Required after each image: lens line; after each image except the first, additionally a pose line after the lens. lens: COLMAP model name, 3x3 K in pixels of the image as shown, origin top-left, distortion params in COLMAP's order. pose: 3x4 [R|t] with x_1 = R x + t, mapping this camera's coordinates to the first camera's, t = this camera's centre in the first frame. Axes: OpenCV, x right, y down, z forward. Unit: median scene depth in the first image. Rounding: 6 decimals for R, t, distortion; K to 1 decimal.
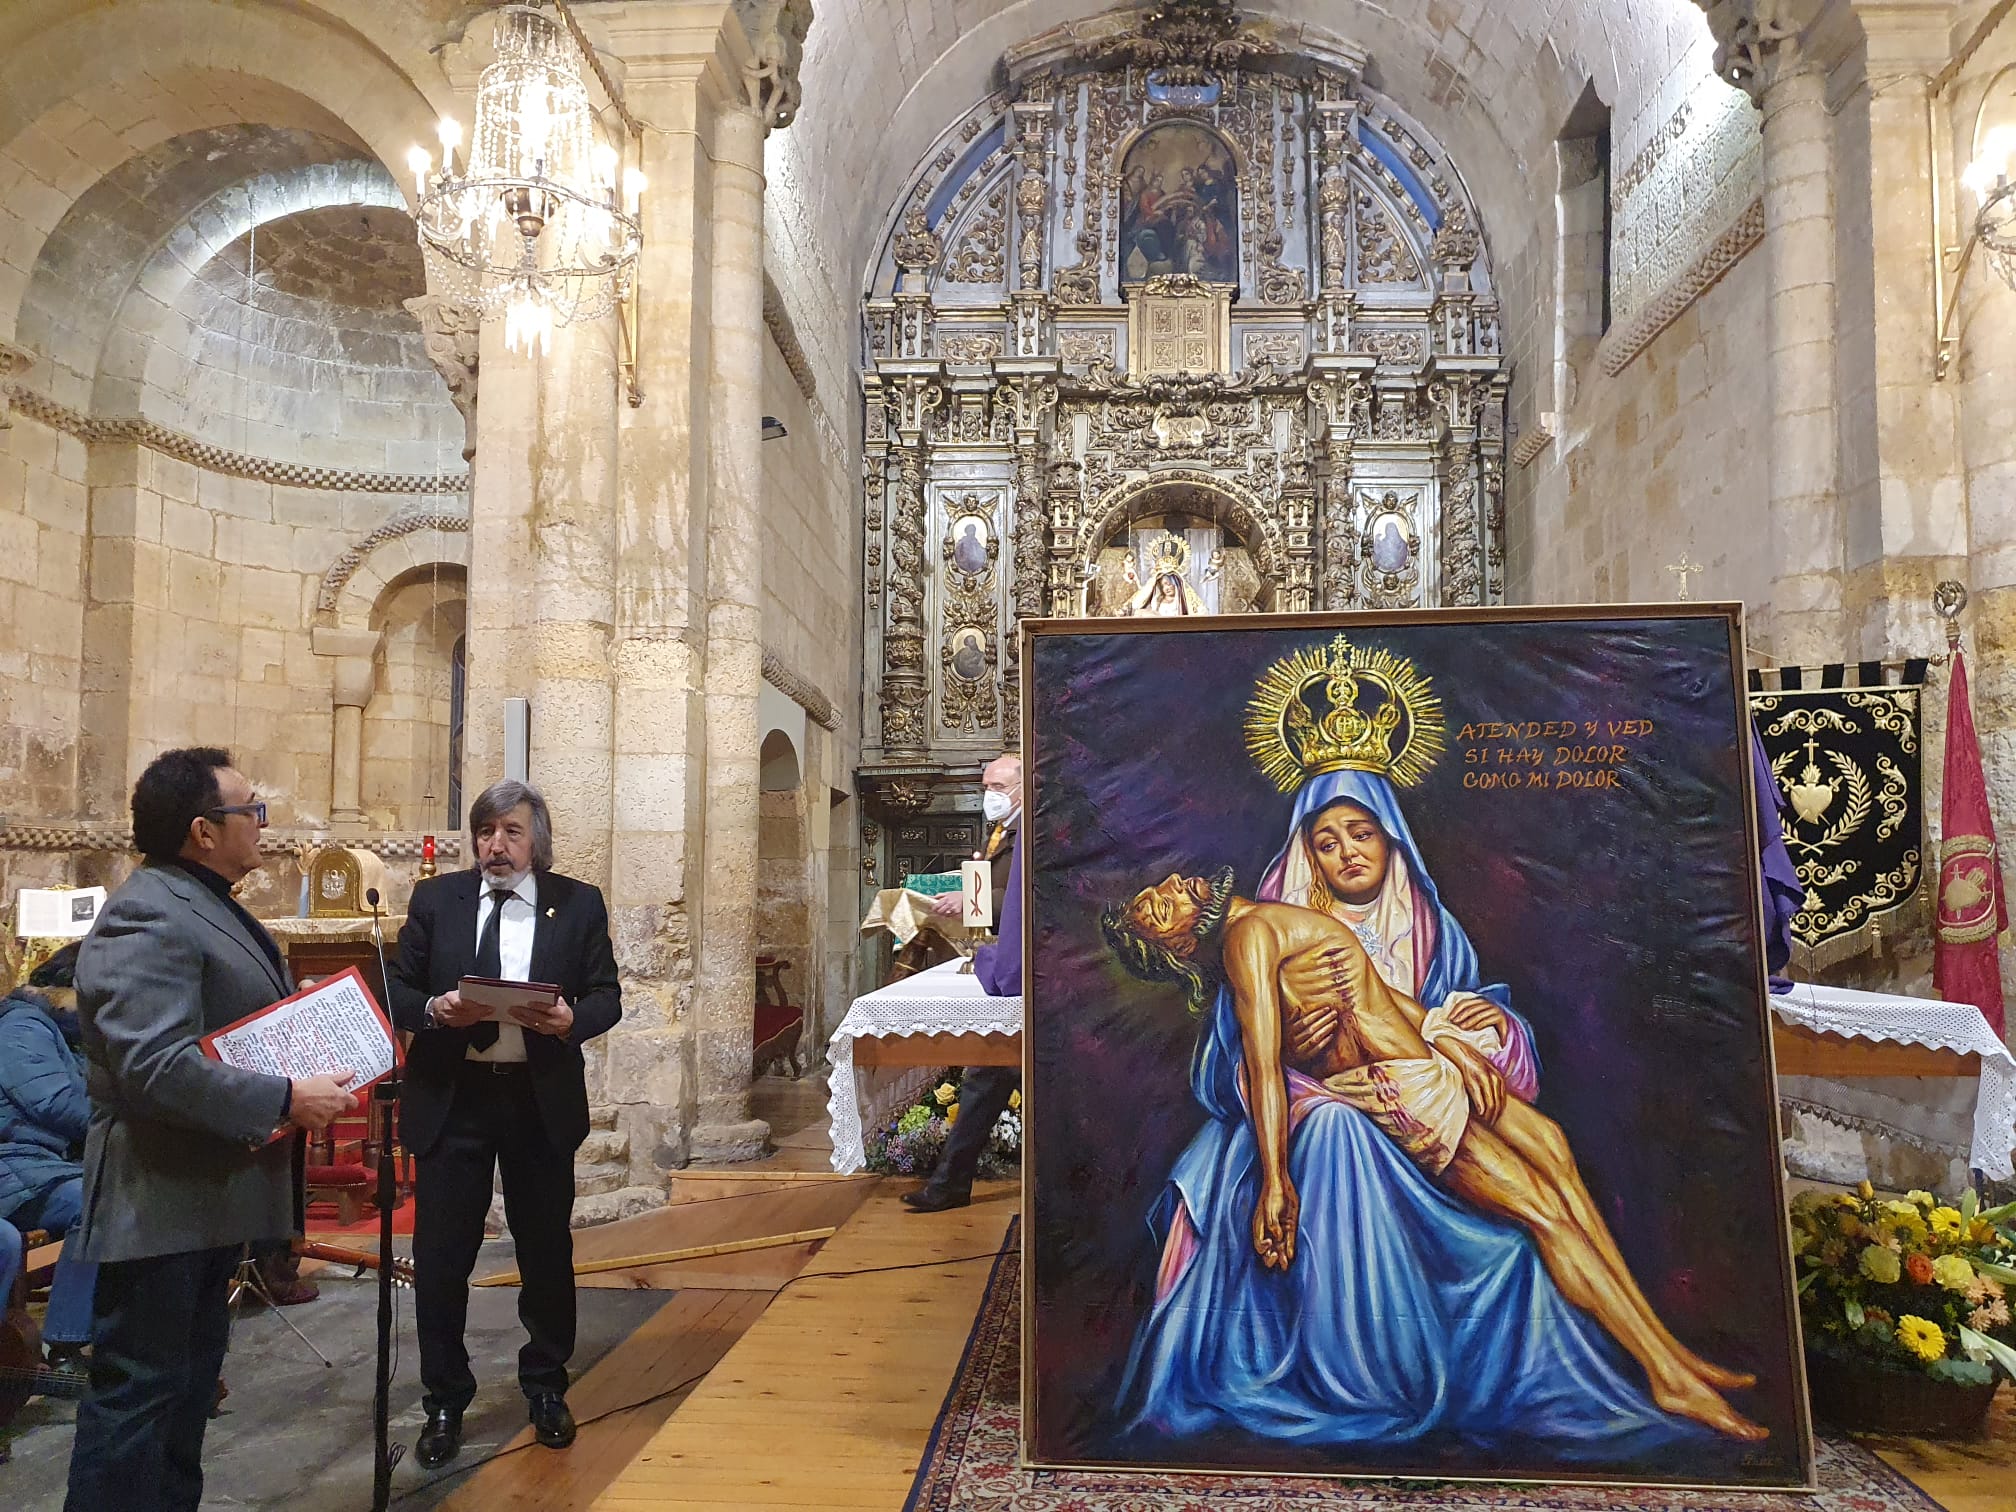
lens RADIAL K [[1560.3, 0, 993.1], [0, 1560.3, 776.7], [0, 0, 1]] dist [0.024418, -0.007569]
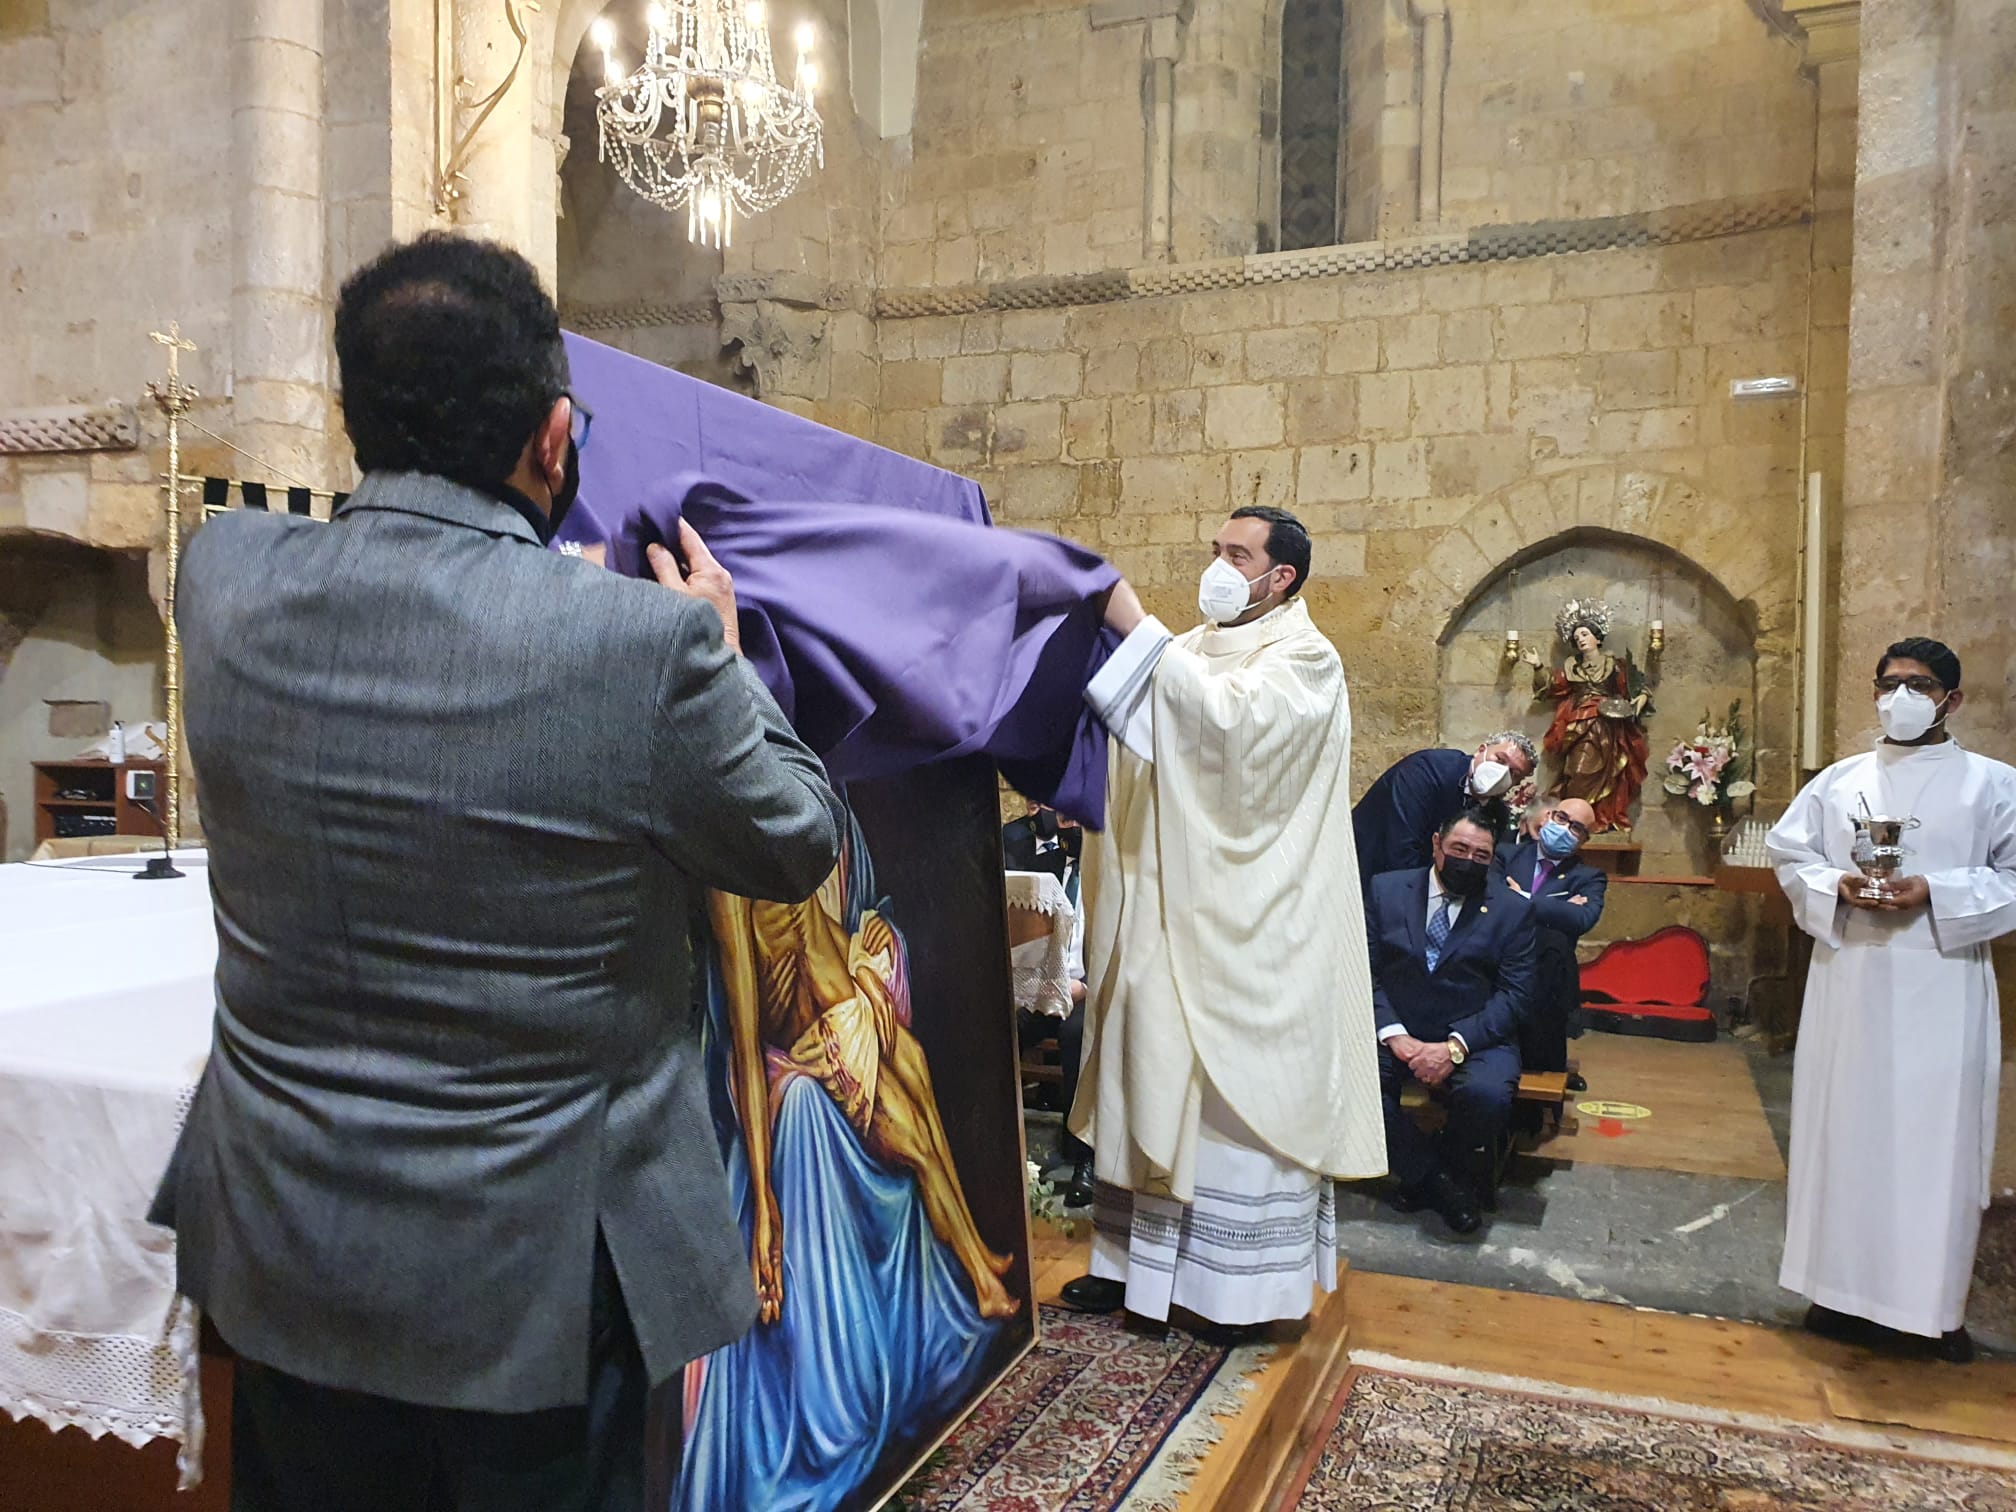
lens RADIAL K [[1560.3, 0, 1007.0], [0, 1560.3, 787.1], [0, 0, 1]] dist [0.024418, -0.007569]
pose [[0.292240, -0.033355, 0.955763, -0.409220], [-0.088870, 0.994120, 0.061868, 0.013710], [-0.952207, -0.103019, 0.287558, 0.627893]]
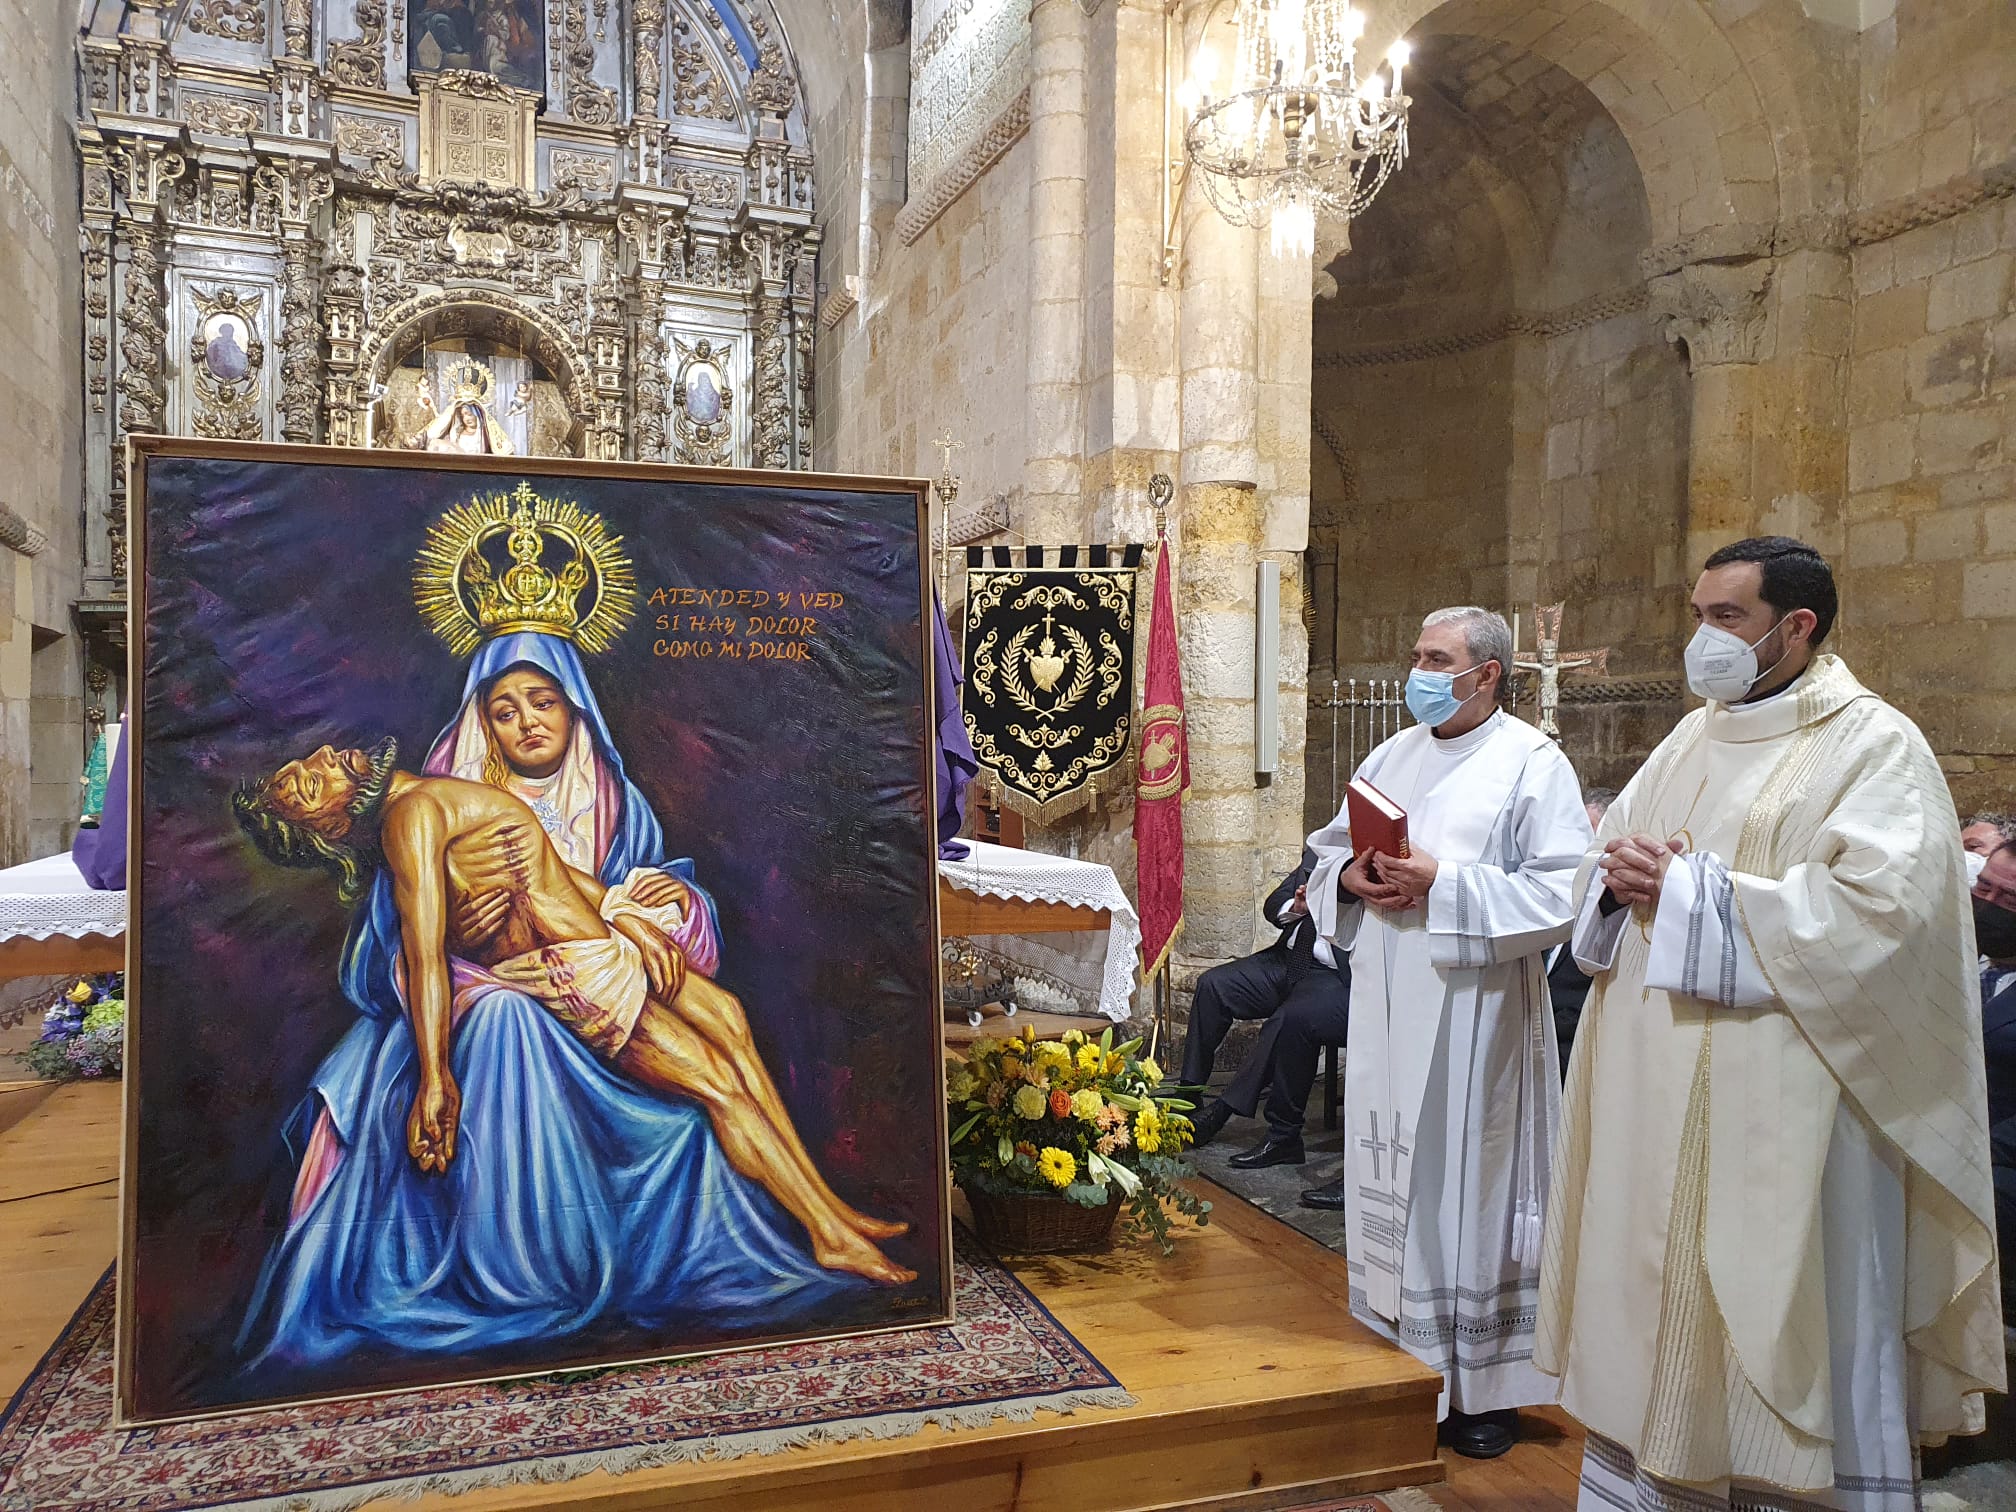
lens RADIAL K [[1560.3, 0, 980.1], [0, 1560.3, 767.9], [0, 0, 1]] dist [0.024418, -0.007569]
pose [[0.920786, -0.002939, 0.390057, 0.103414], [-0.032060, 0.996018, 0.083187, -0.009196], [-0.388748, -0.089103, 0.917025, 0.041616]]
